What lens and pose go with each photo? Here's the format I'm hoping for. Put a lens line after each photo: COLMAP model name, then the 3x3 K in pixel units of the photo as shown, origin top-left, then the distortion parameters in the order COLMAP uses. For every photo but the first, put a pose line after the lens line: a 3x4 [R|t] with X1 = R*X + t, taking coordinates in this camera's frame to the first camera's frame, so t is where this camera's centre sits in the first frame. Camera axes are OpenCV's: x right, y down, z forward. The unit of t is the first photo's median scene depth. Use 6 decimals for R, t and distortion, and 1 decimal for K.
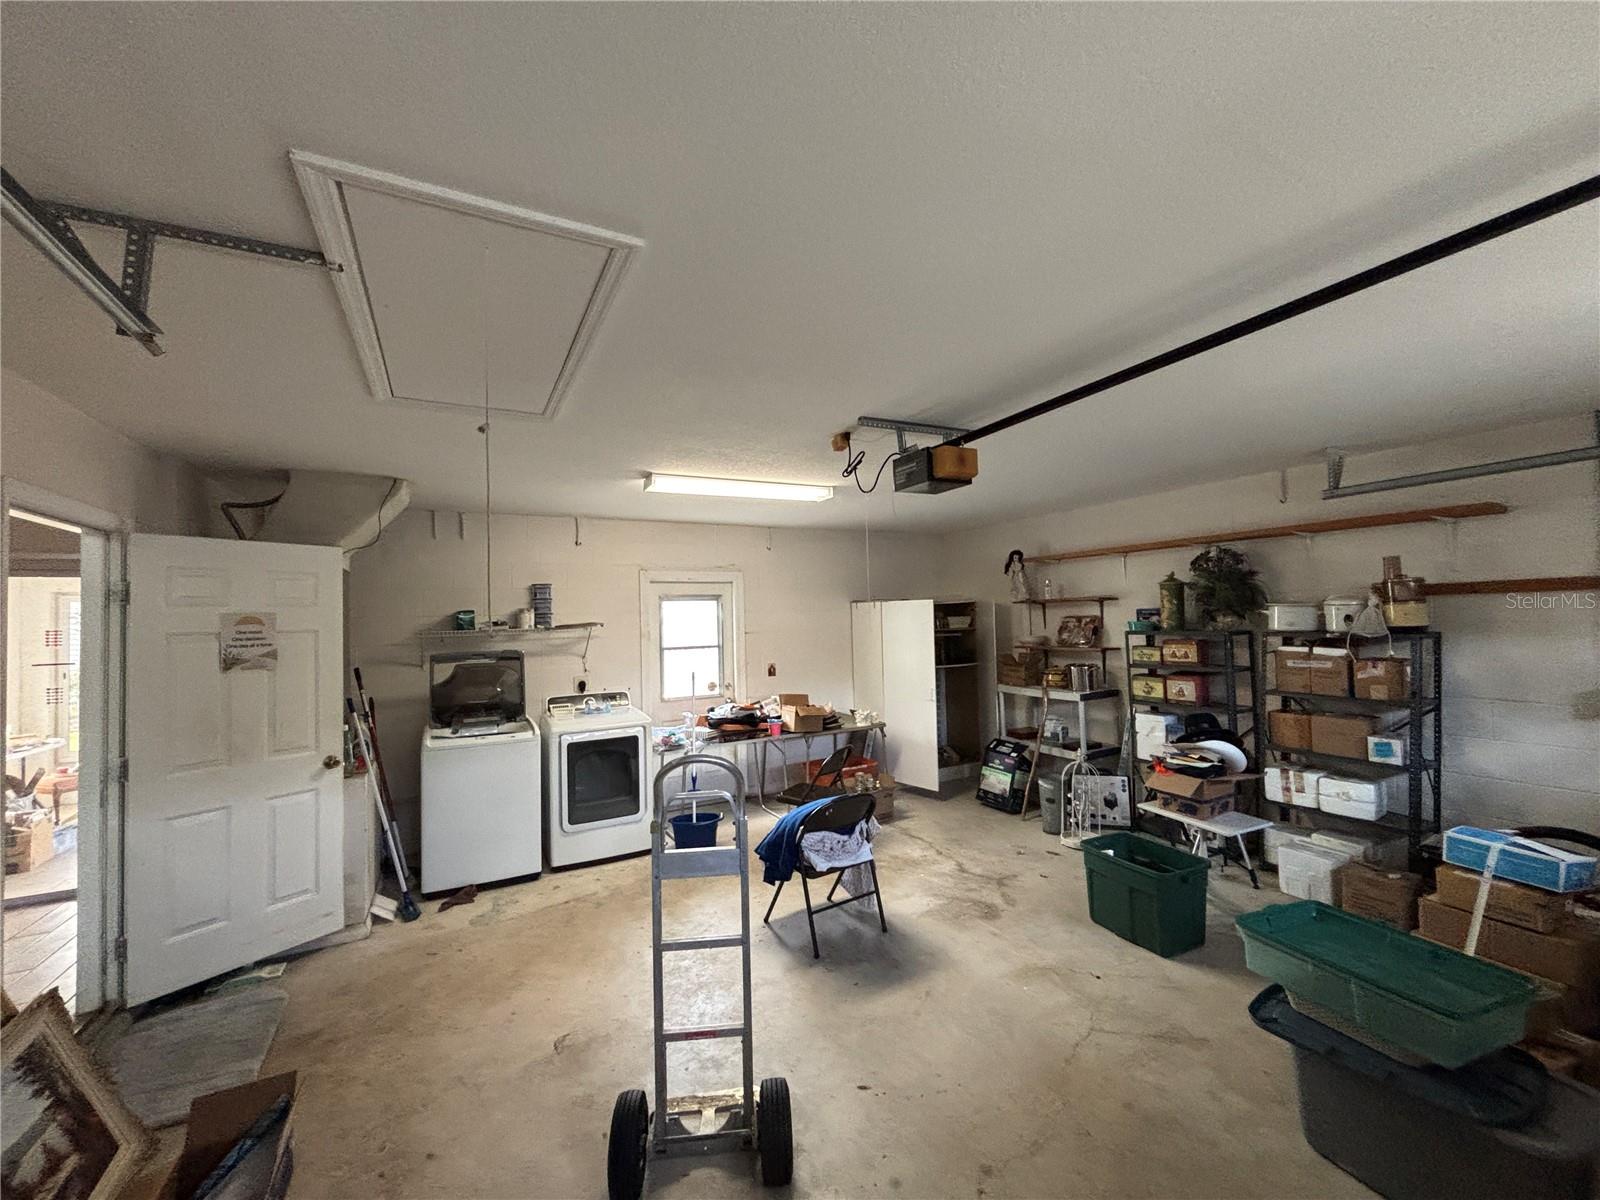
lens RADIAL K [[645.4, 0, 806.9], [0, 645.4, 598.9], [0, 0, 1]] dist [-0.000307, 0.000077]
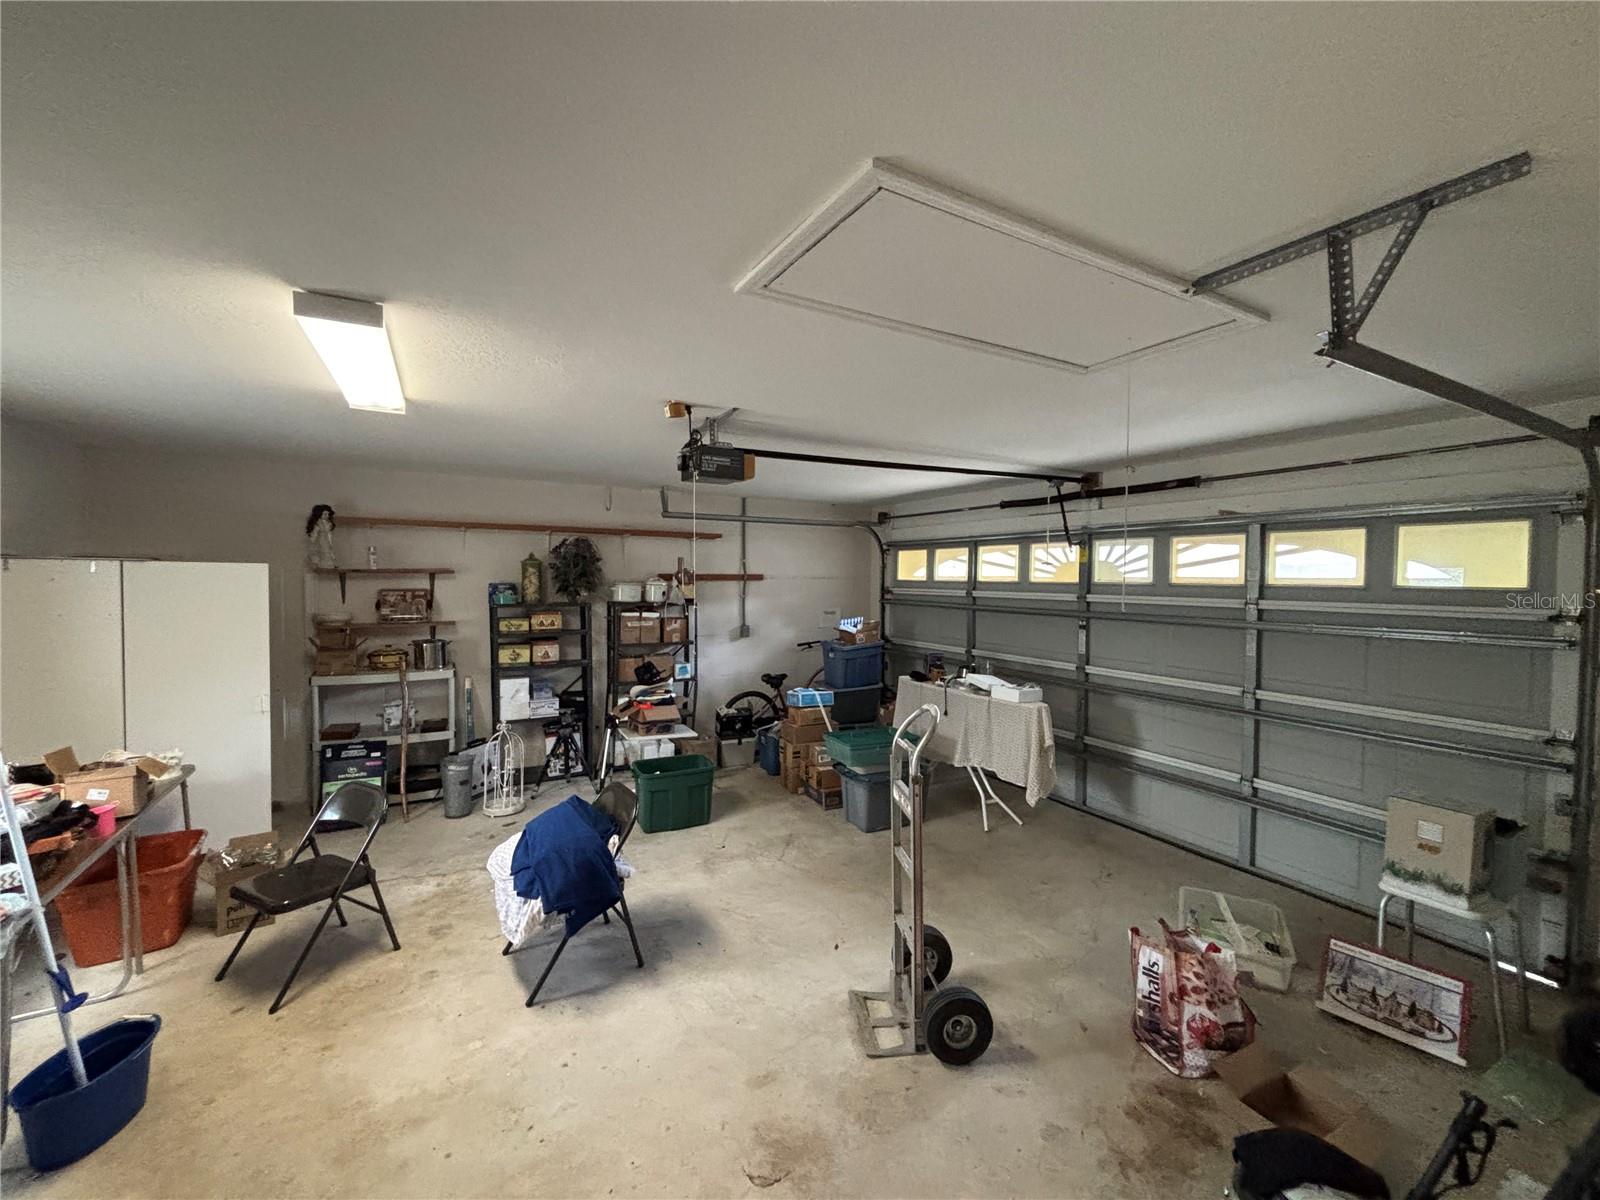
lens RADIAL K [[645.4, 0, 806.9], [0, 645.4, 598.9], [0, 0, 1]] dist [-0.000307, 0.000077]
pose [[-0.027229, -0.010699, 0.999572, -0.635643], [-0.037798, 0.999239, 0.009666, 0.012523], [-0.998914, -0.037519, -0.027613, 0.573265]]
